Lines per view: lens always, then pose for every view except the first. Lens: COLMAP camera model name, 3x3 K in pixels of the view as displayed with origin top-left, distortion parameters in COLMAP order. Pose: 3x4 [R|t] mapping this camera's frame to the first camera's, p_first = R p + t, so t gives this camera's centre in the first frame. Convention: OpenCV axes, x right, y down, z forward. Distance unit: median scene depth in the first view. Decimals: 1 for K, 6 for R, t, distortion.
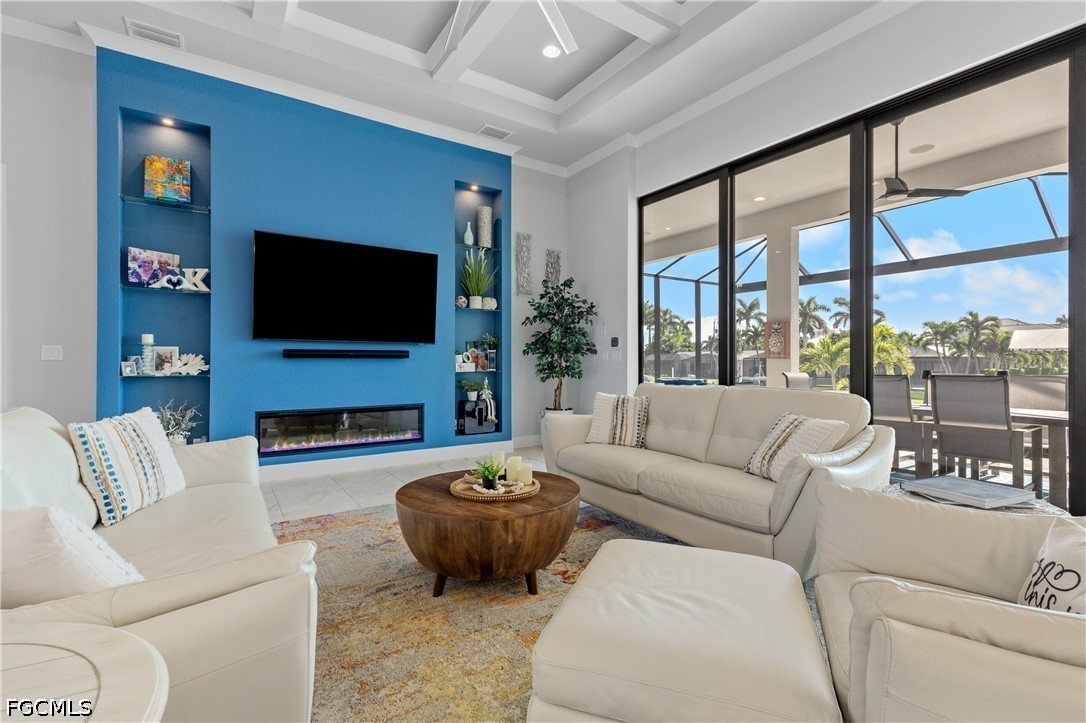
lens RADIAL K [[492.8, 0, 541.9], [0, 492.8, 360.5], [0, 0, 1]] dist [0.008628, -0.000800]
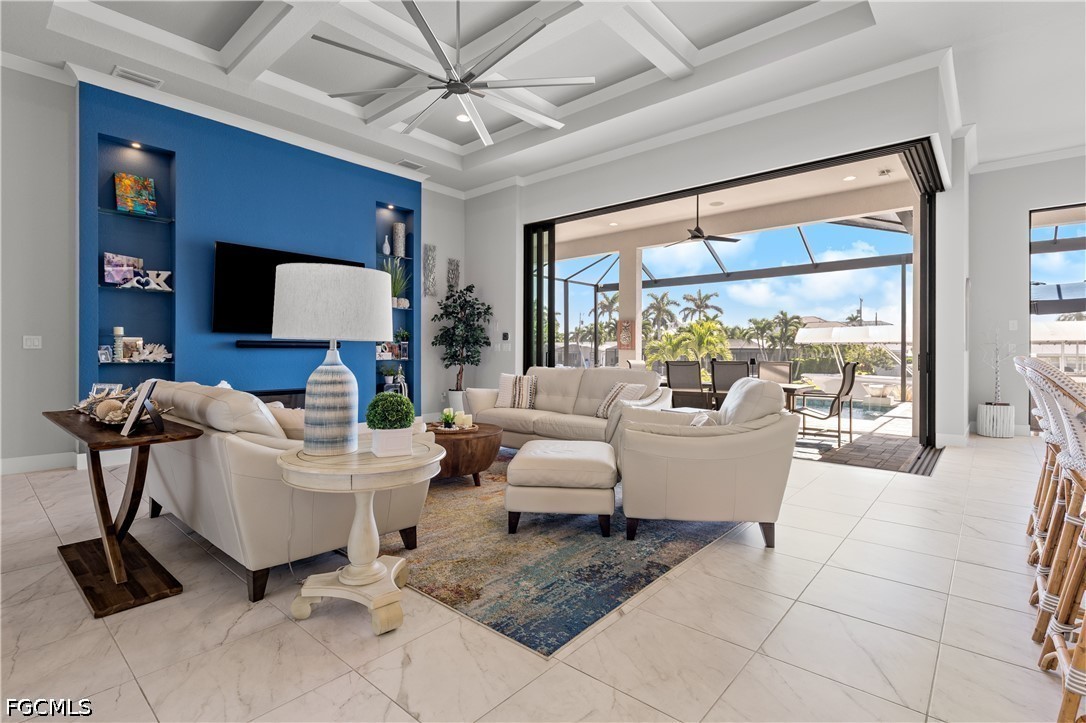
lens RADIAL K [[516.2, 0, 546.4], [0, 516.2, 353.6], [0, 0, 1]] dist [-0.000428, -0.000091]
pose [[0.963560, 0.002256, 0.267481, -0.111325], [-0.003930, 0.999976, 0.005722, -0.000729], [-0.267462, -0.006565, 0.963546, -0.328196]]
